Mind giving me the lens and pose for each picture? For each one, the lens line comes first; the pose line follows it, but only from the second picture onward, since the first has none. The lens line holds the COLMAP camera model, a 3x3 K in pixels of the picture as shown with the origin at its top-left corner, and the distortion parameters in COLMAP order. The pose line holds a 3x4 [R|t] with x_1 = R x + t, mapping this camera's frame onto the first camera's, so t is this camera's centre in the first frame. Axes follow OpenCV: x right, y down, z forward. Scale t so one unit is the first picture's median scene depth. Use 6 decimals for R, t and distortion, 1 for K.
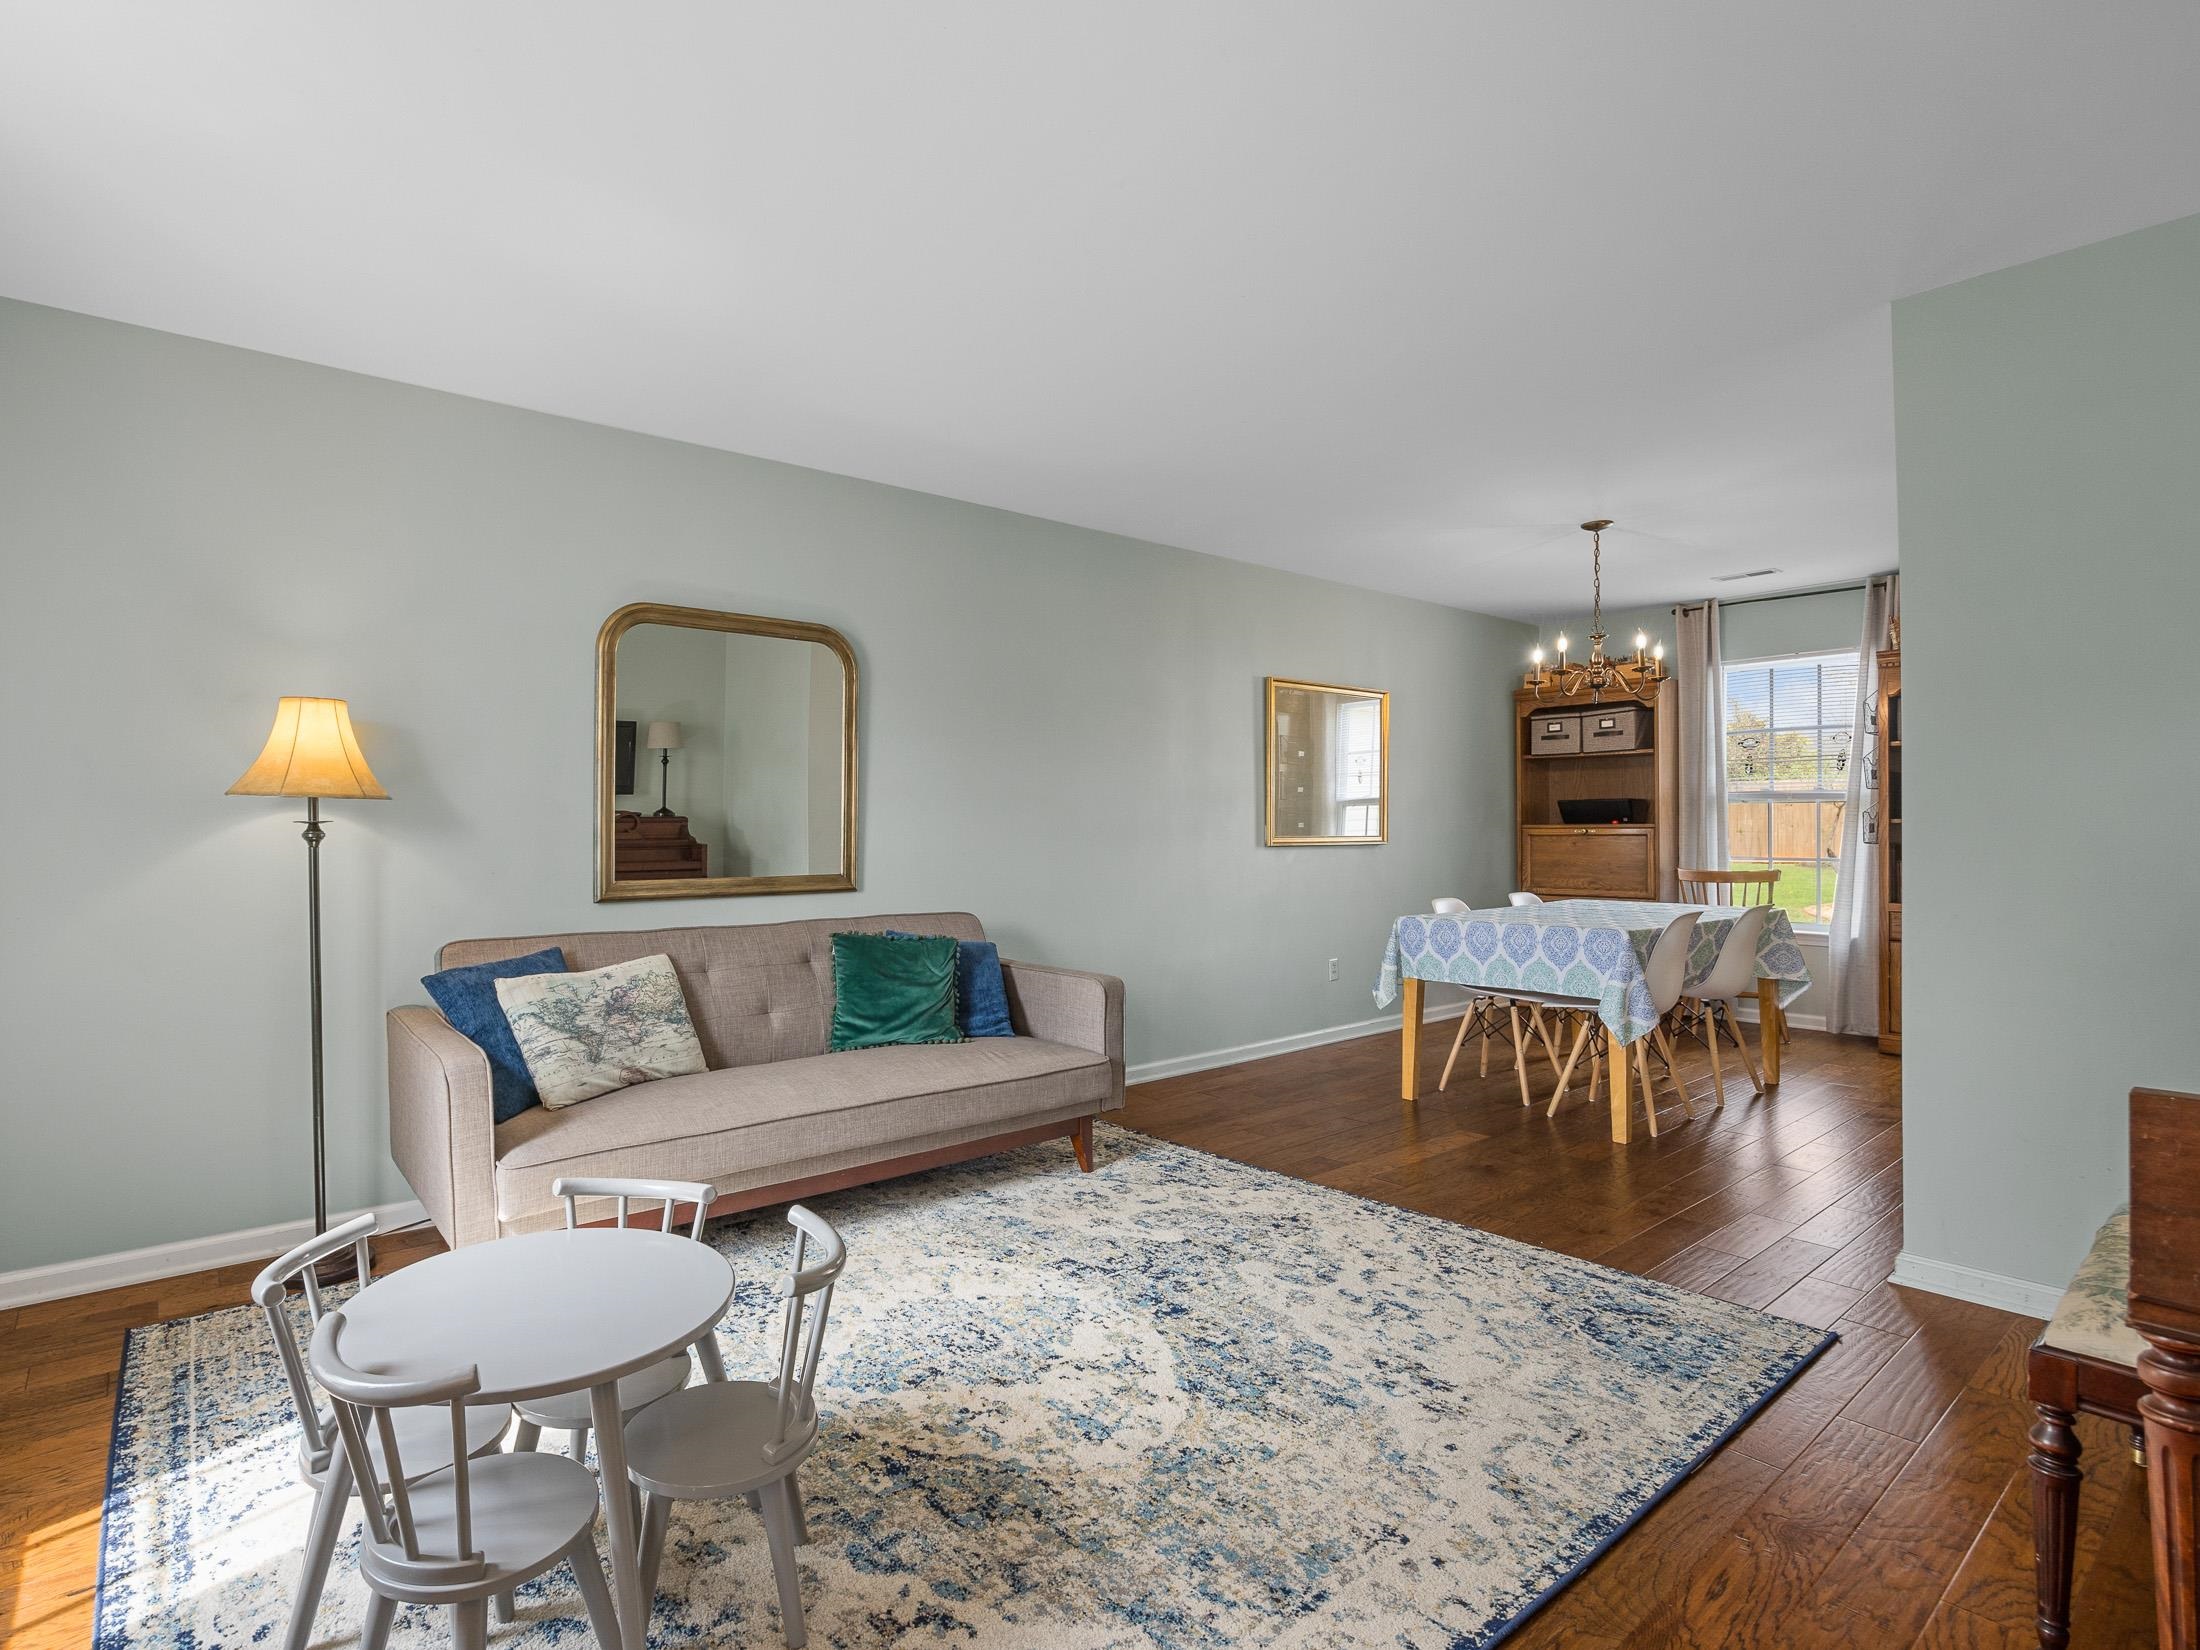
lens RADIAL K [[1104.9, 0, 1101.2], [0, 1104.9, 819.3], [0, 0, 1]] dist [-0.022712, 0.000377]
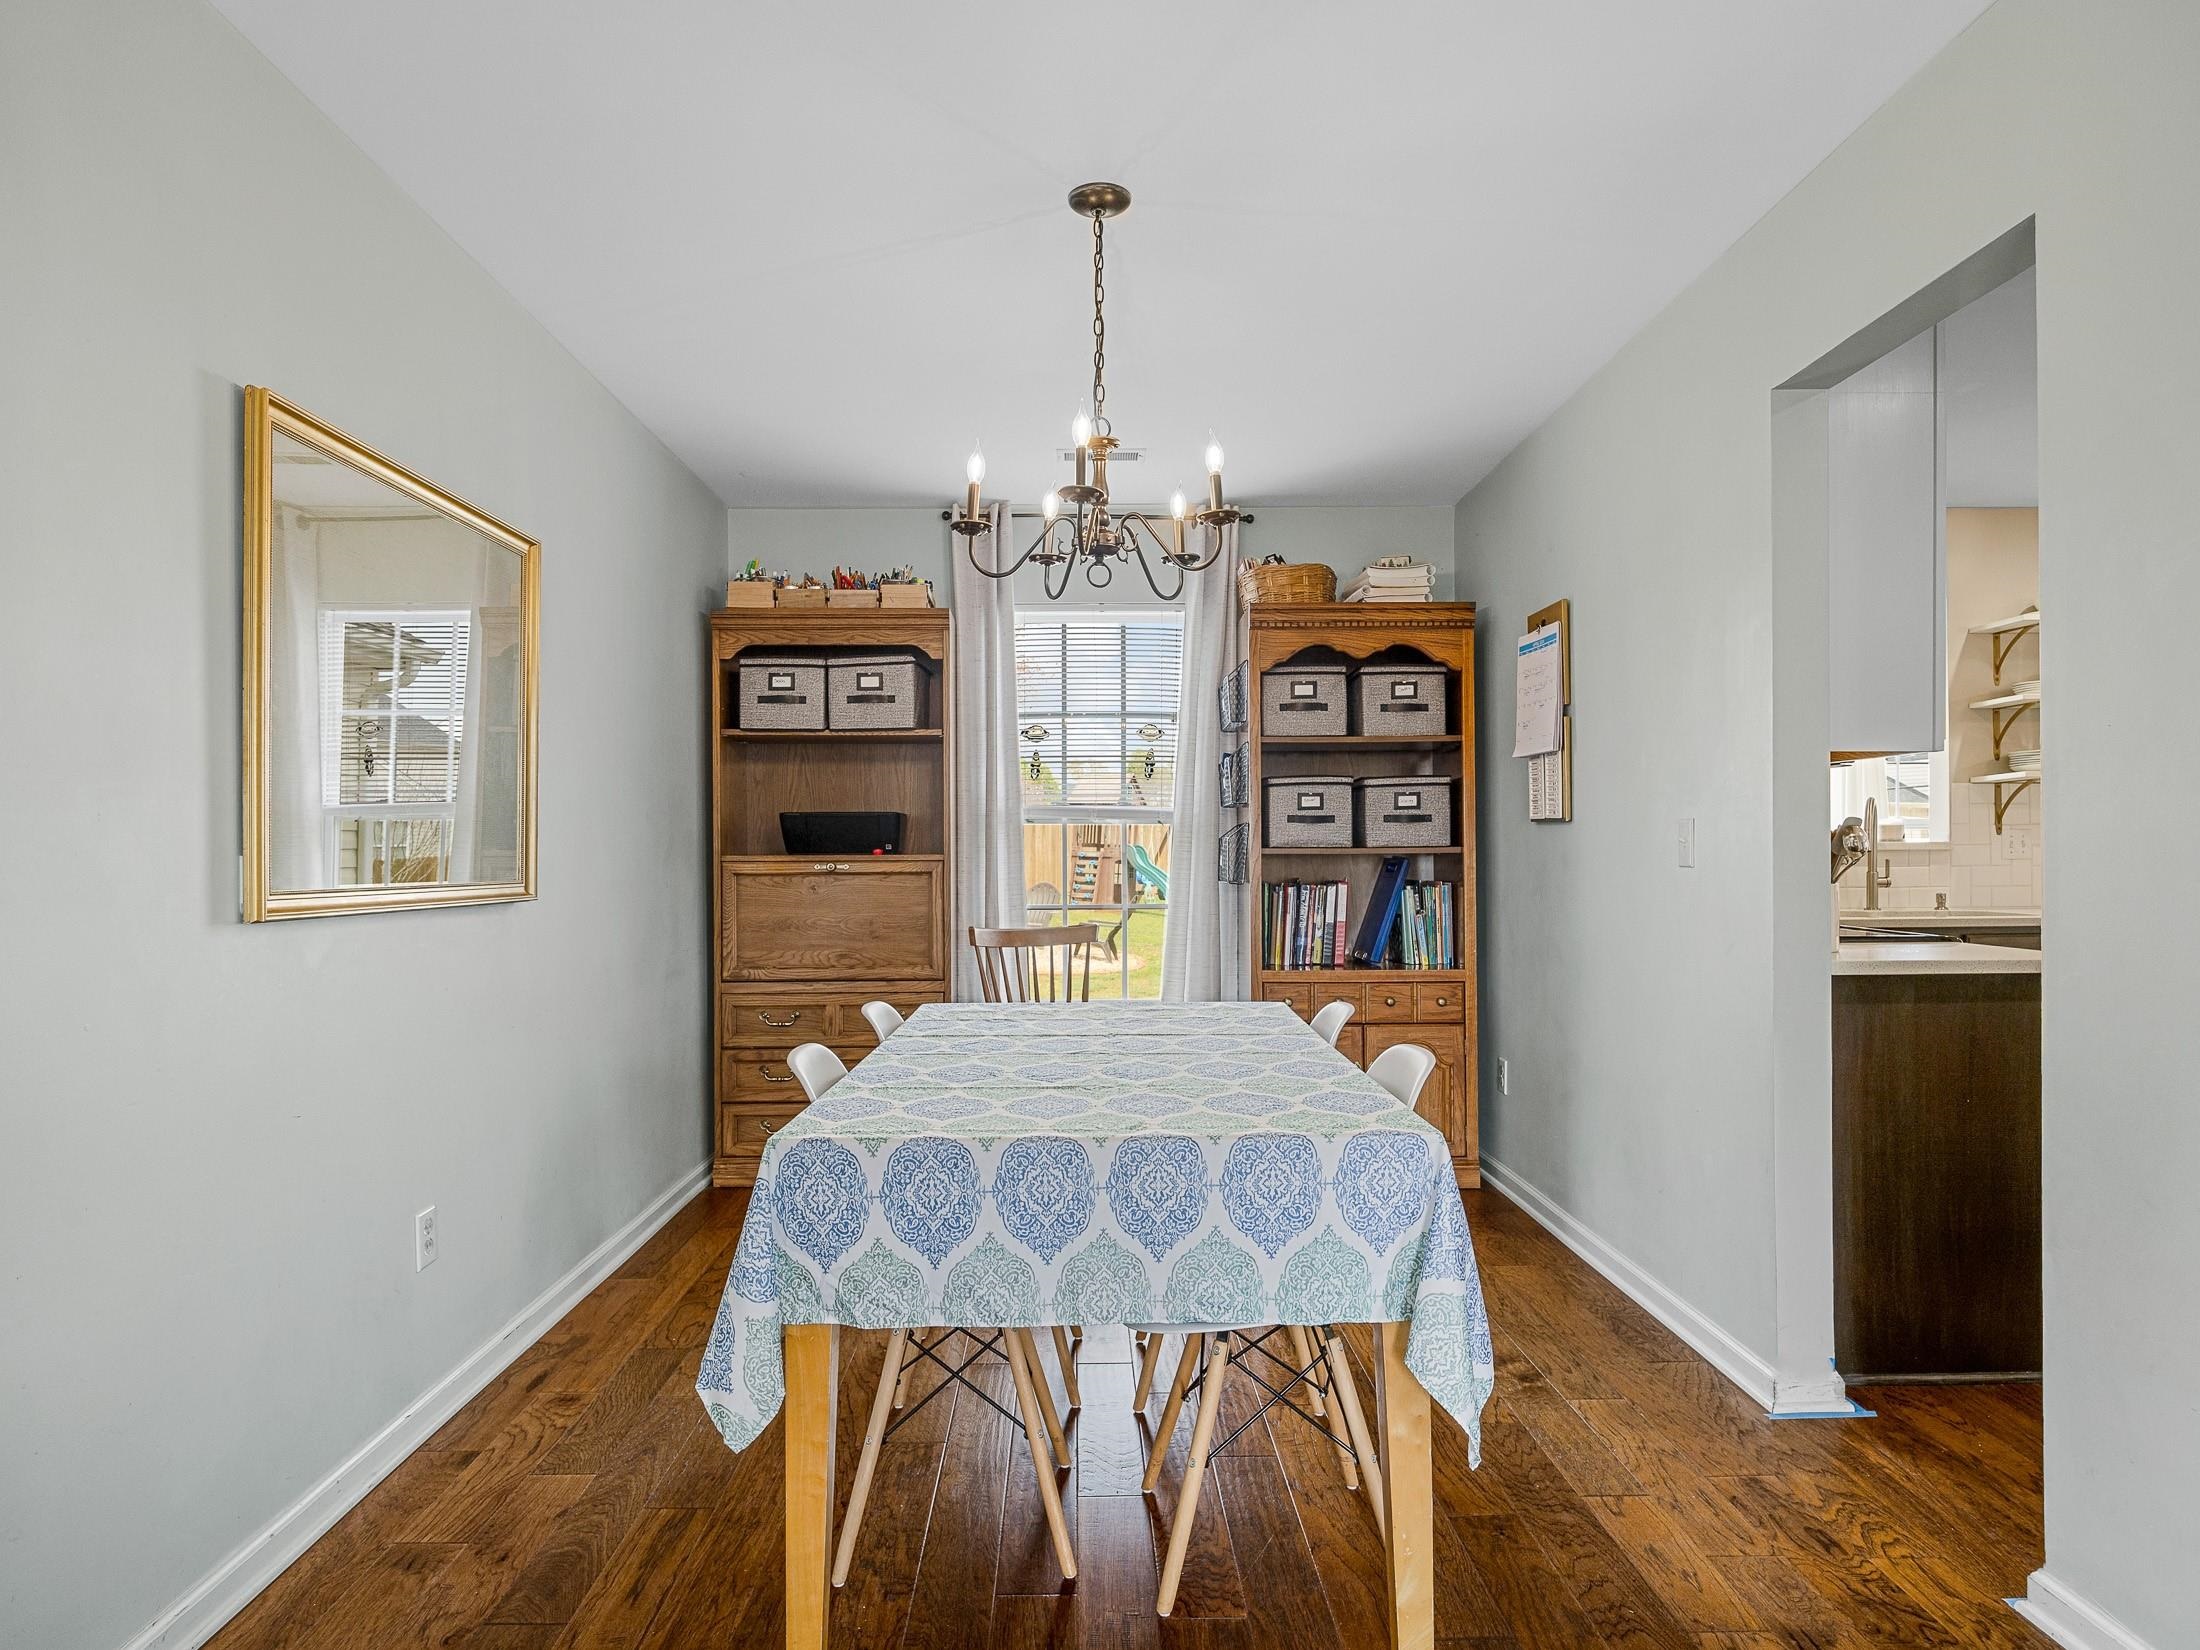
lens RADIAL K [[1353.3, 0, 1105.0], [0, 1353.3, 842.7], [0, 0, 1]] dist [-0.026140, -0.000651]
pose [[0.696105, 0.008627, 0.717889, 0.034622], [-0.004584, 0.999961, -0.007572, 0.003035], [-0.717926, 0.001980, 0.696117, 0.412981]]
